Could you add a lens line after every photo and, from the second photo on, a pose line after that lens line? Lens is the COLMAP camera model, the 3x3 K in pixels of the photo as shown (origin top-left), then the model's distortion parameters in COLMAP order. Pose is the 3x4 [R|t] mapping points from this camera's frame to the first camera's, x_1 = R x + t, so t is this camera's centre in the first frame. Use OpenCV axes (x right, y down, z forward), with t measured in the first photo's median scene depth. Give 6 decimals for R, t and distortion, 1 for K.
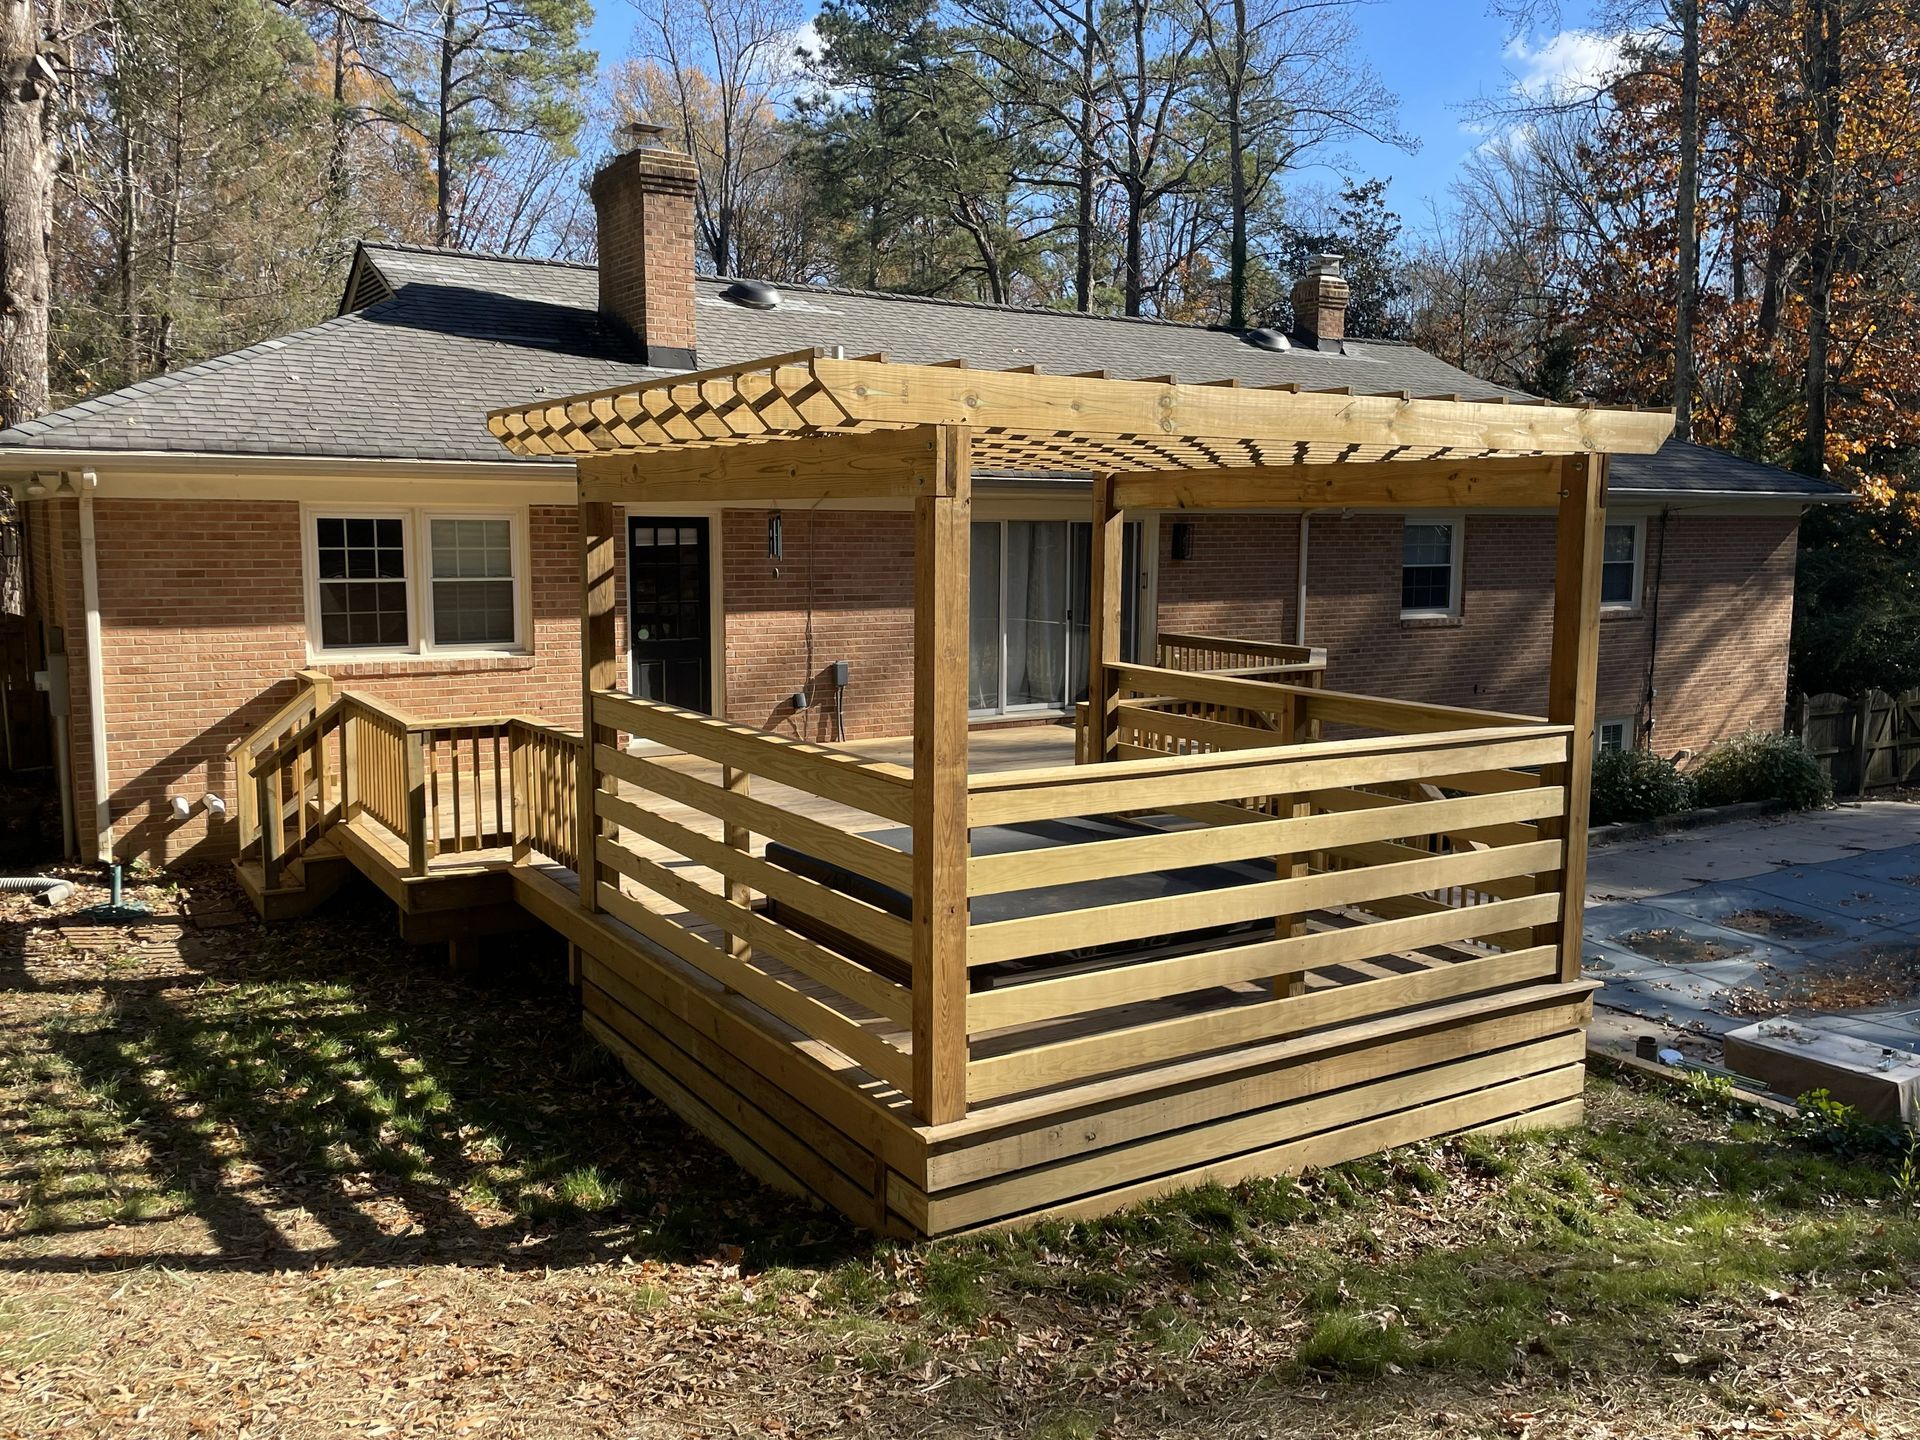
lens RADIAL K [[1549.6, 0, 962.5], [0, 1549.6, 713.0], [0, 0, 1]] dist [0.086397, -0.107647]
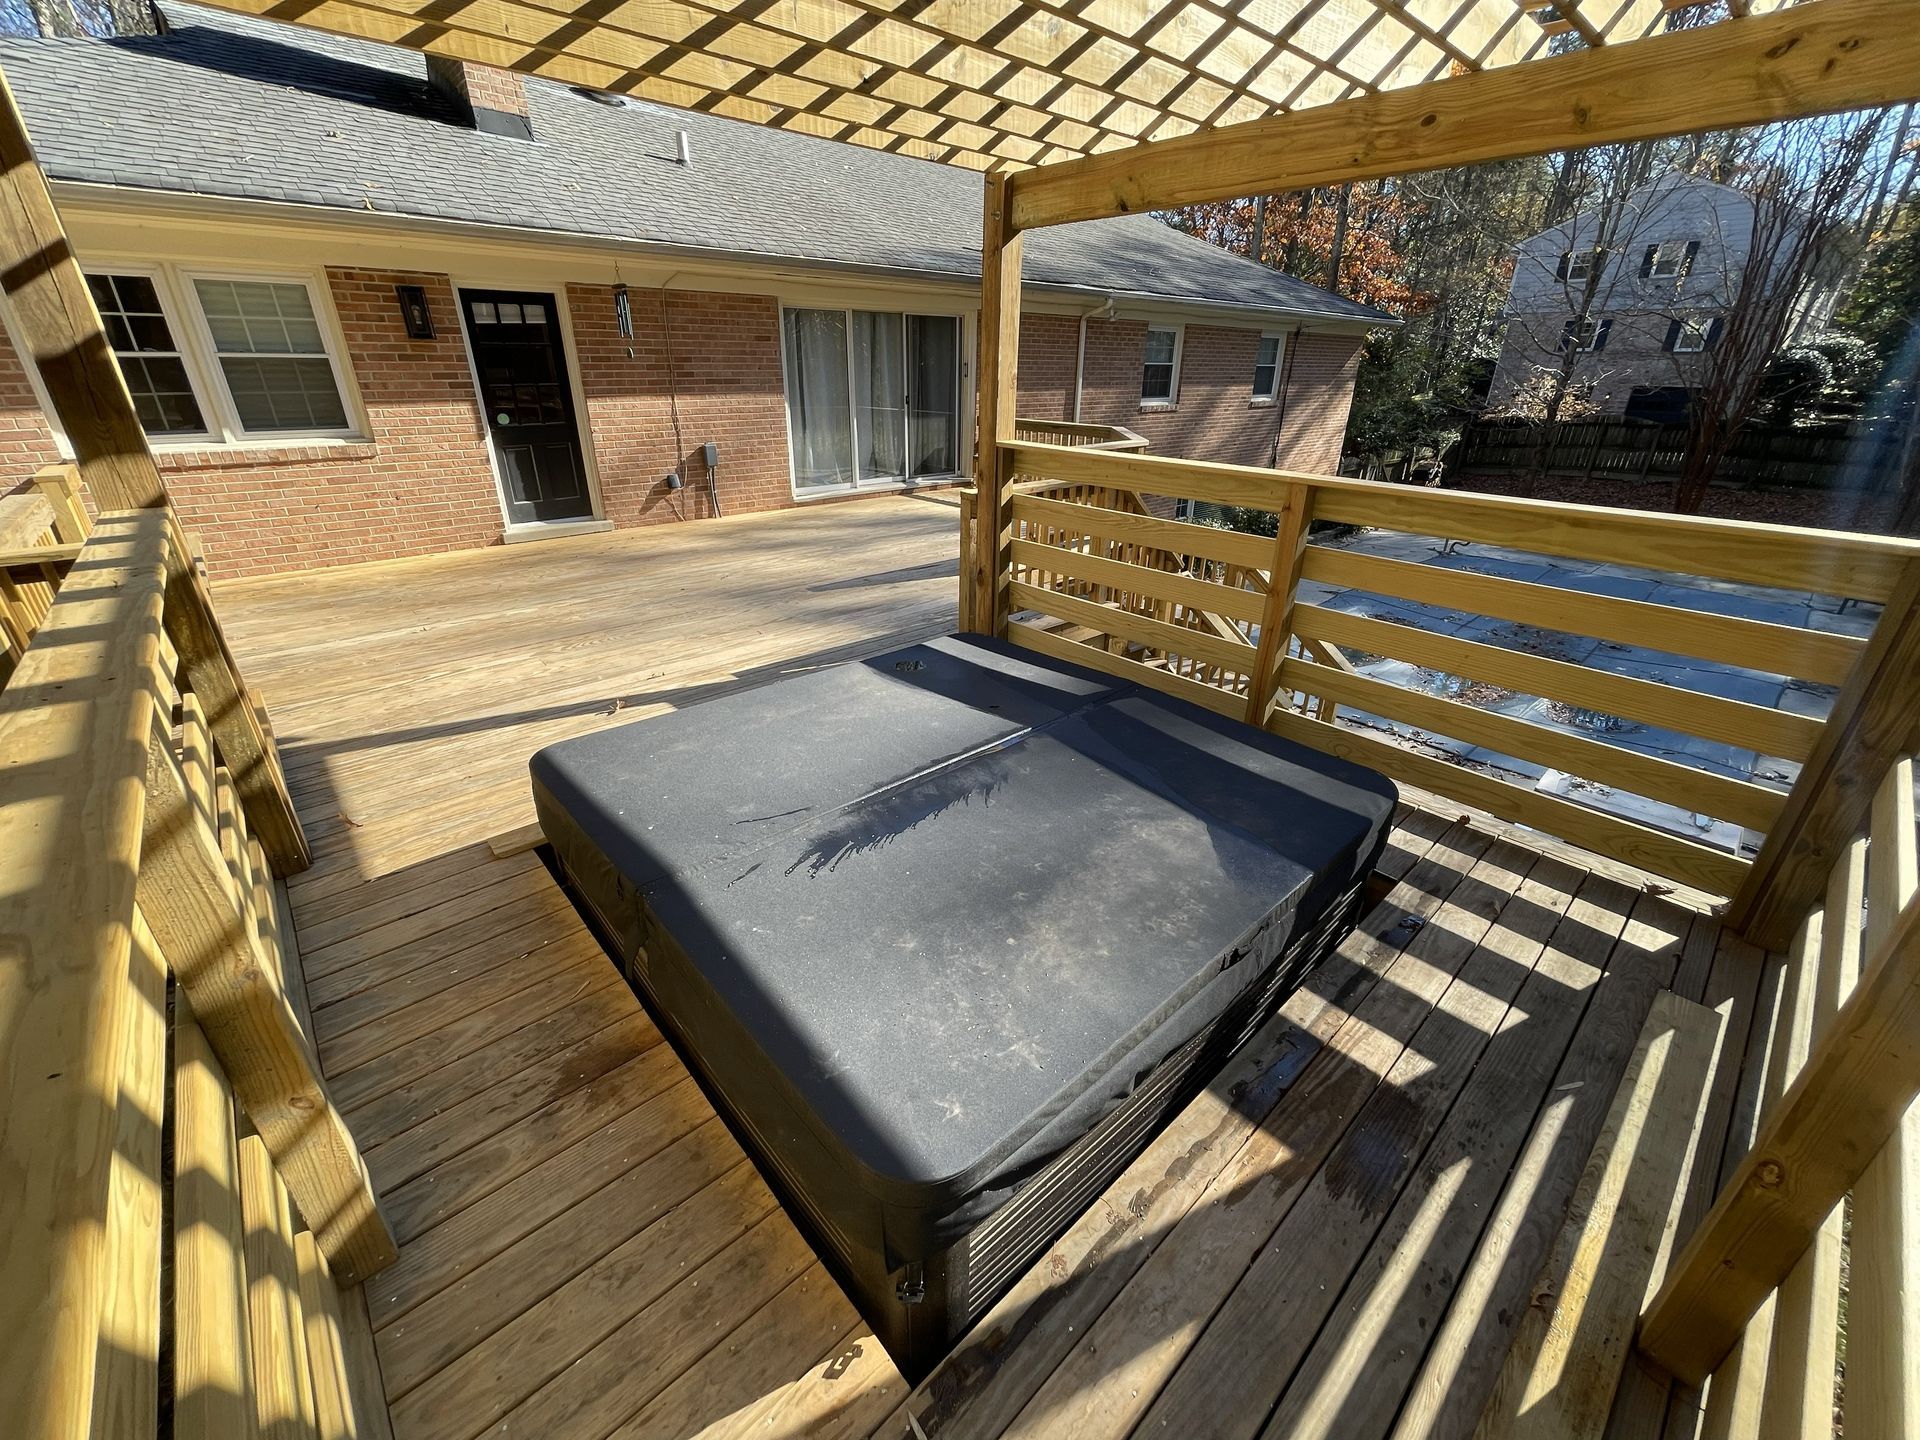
lens RADIAL K [[775.6, 0, 956.2], [0, 775.6, 715.9], [0, 0, 1]] dist [-0.014534, 0.006443]
pose [[0.985679, -0.067430, 0.154563, -0.003347], [0.017427, 0.952398, 0.304360, -0.015088], [-0.167728, -0.297308, 0.939934, 0.458155]]
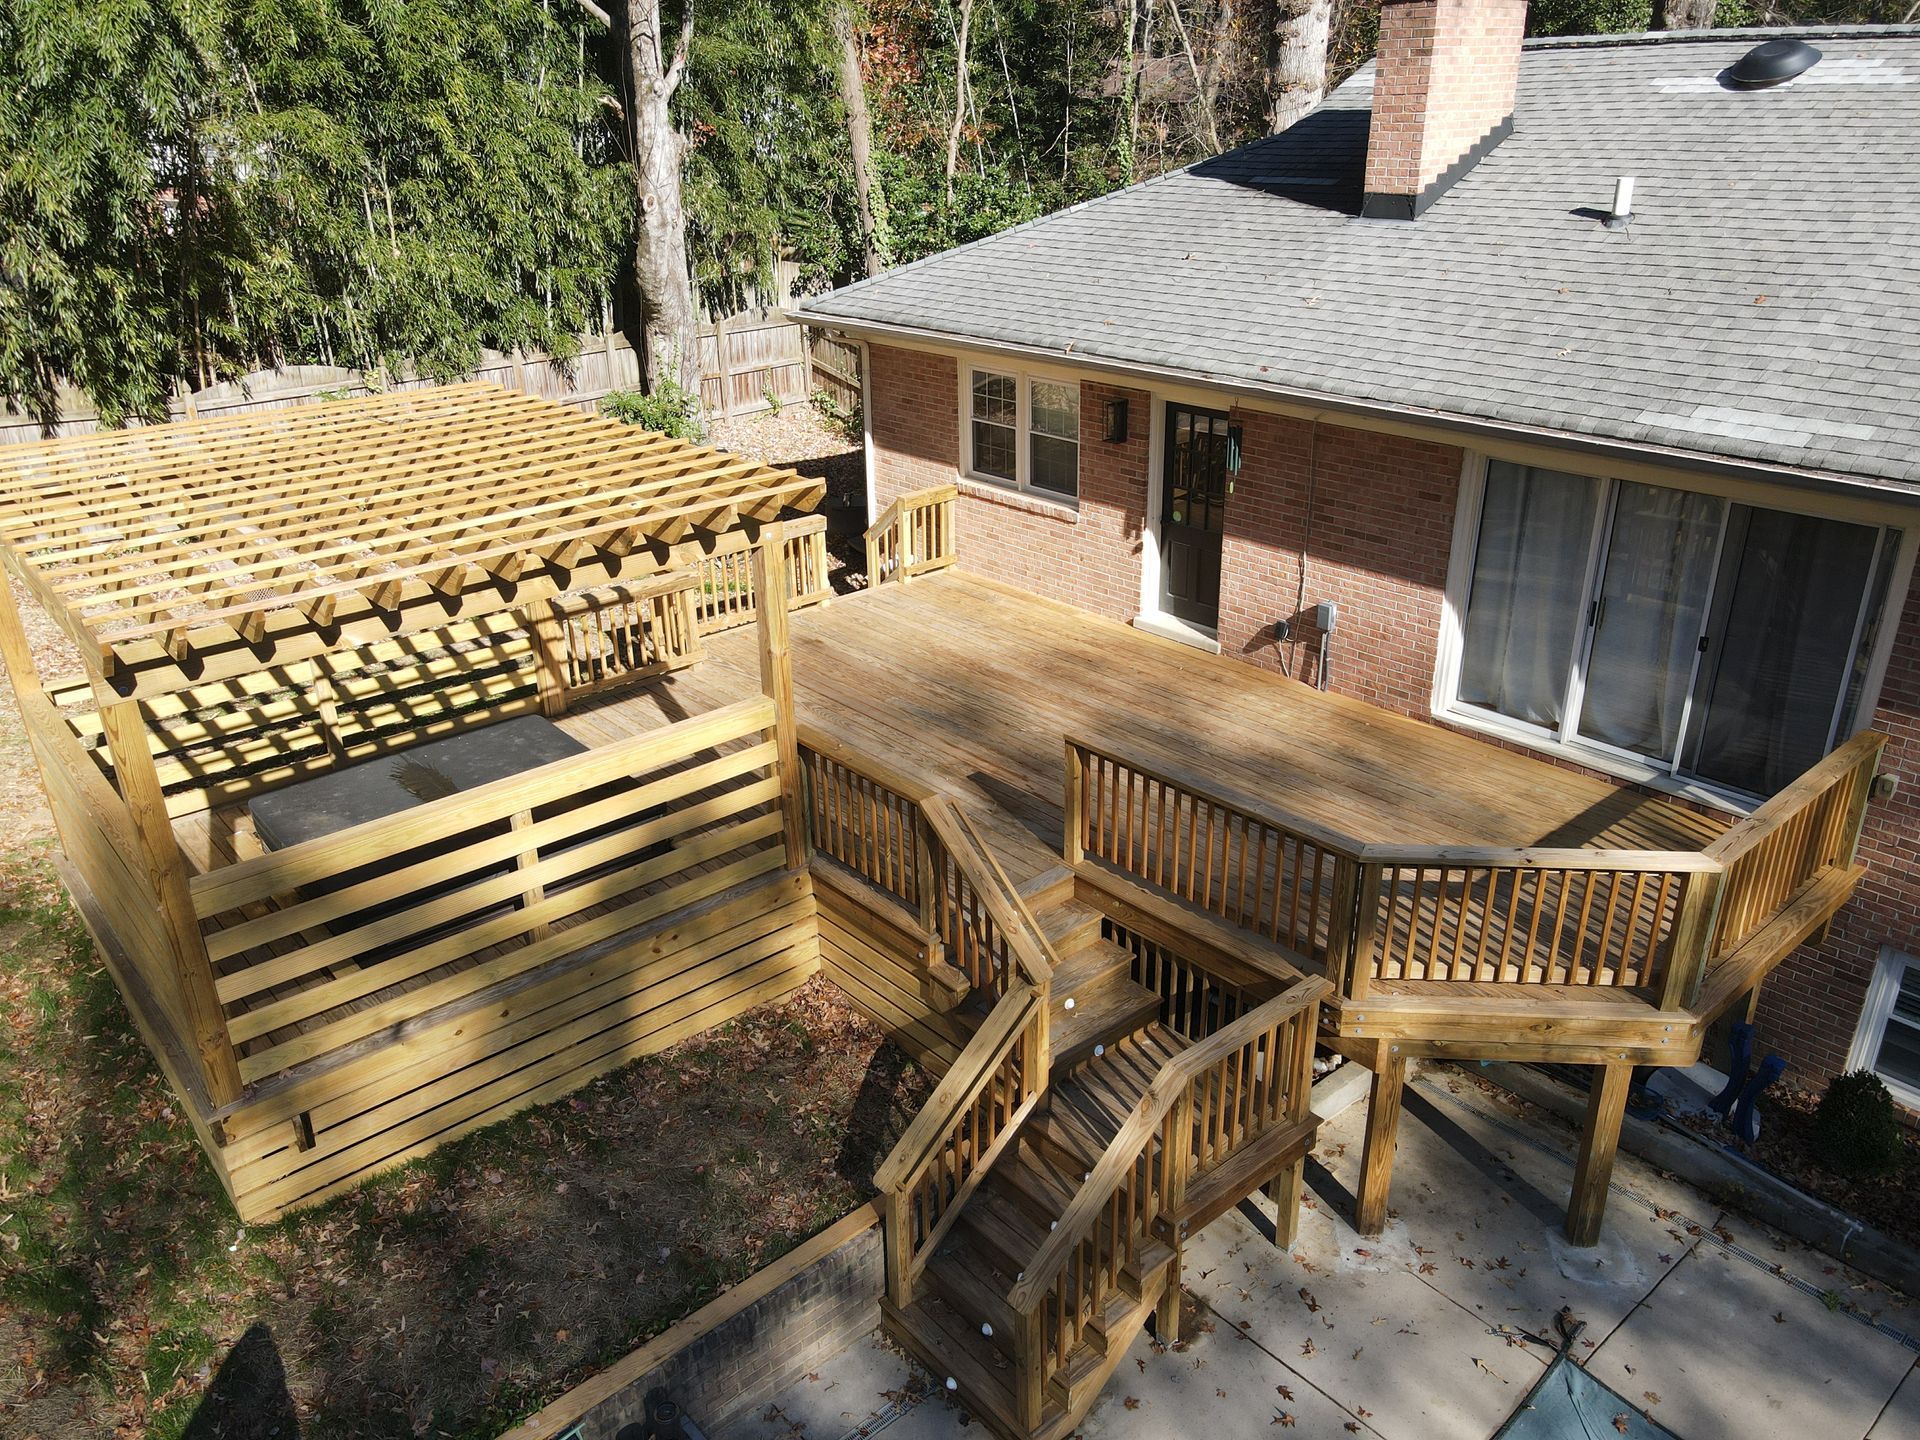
lens RADIAL K [[1410.4, 0, 952.8], [0, 1410.4, 724.4], [0, 0, 1]] dist [0.002852, 0.020358]
pose [[0.143458, 0.393088, -0.908241, 0.730716], [-0.100717, 0.918768, 0.381735, -0.289348], [0.984518, 0.036712, 0.171396, 0.776197]]
